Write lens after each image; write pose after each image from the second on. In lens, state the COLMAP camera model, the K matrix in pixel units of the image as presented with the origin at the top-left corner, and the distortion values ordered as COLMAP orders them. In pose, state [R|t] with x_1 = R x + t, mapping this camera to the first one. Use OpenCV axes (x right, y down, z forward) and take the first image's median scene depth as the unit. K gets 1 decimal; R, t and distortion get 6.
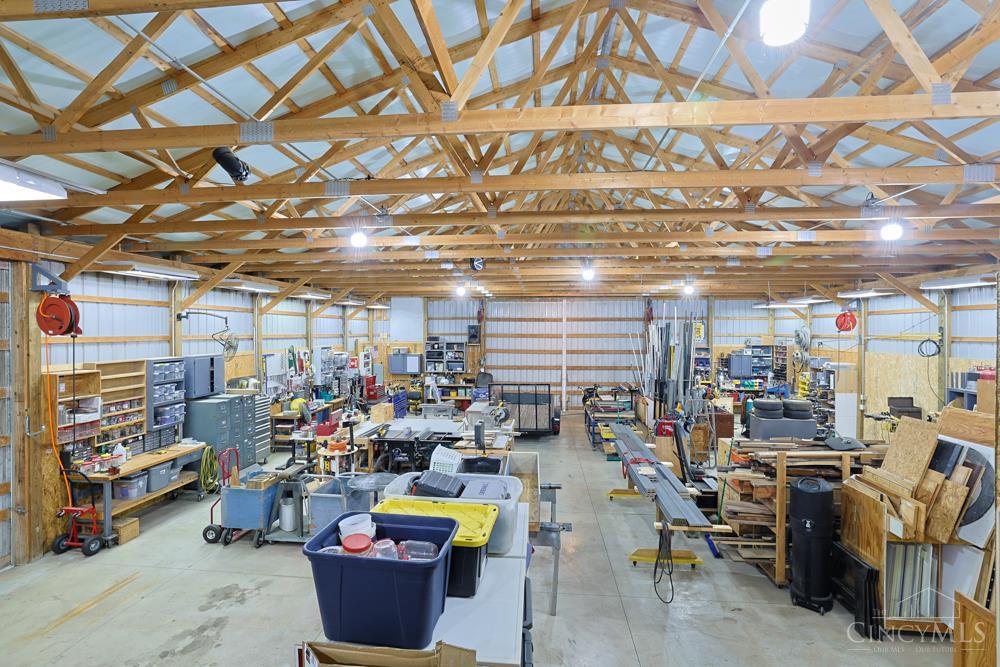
lens RADIAL K [[452.8, 0, 496.3], [0, 452.8, 332.8], [0, 0, 1]] dist [-0.052210, 0.023599]
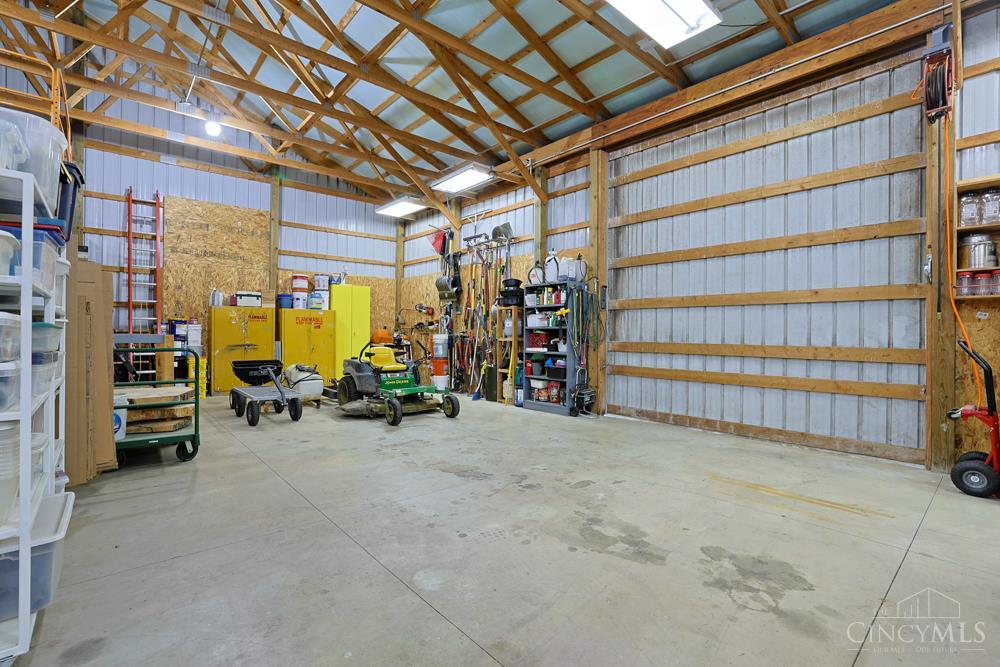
lens RADIAL K [[452.8, 0, 496.3], [0, 452.8, 332.8], [0, 0, 1]] dist [-0.052210, 0.023599]
pose [[-0.688412, -0.004492, -0.725306, -0.033000], [-0.006052, 0.999982, -0.000449, 0.104073], [0.725295, 0.004081, -0.688426, 0.324542]]
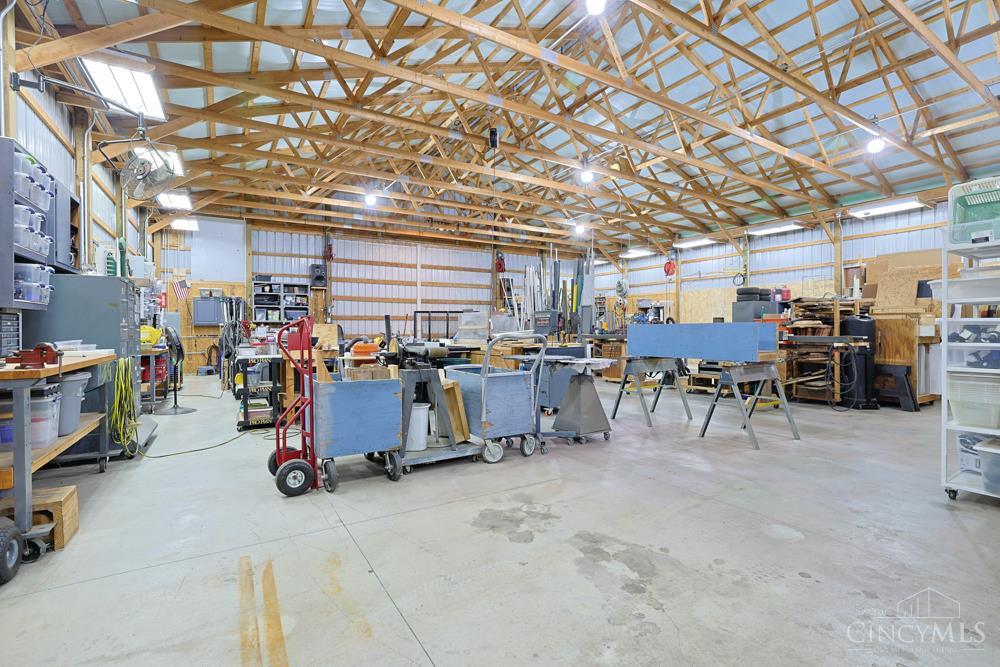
lens RADIAL K [[452.8, 0, 496.3], [0, 452.8, 332.8], [0, 0, 1]] dist [-0.052210, 0.023599]
pose [[0.801188, -0.007896, 0.598360, -0.278590], [0.006409, 0.999969, 0.004614, 0.104585], [-0.598378, 0.000138, 0.801214, 0.164008]]
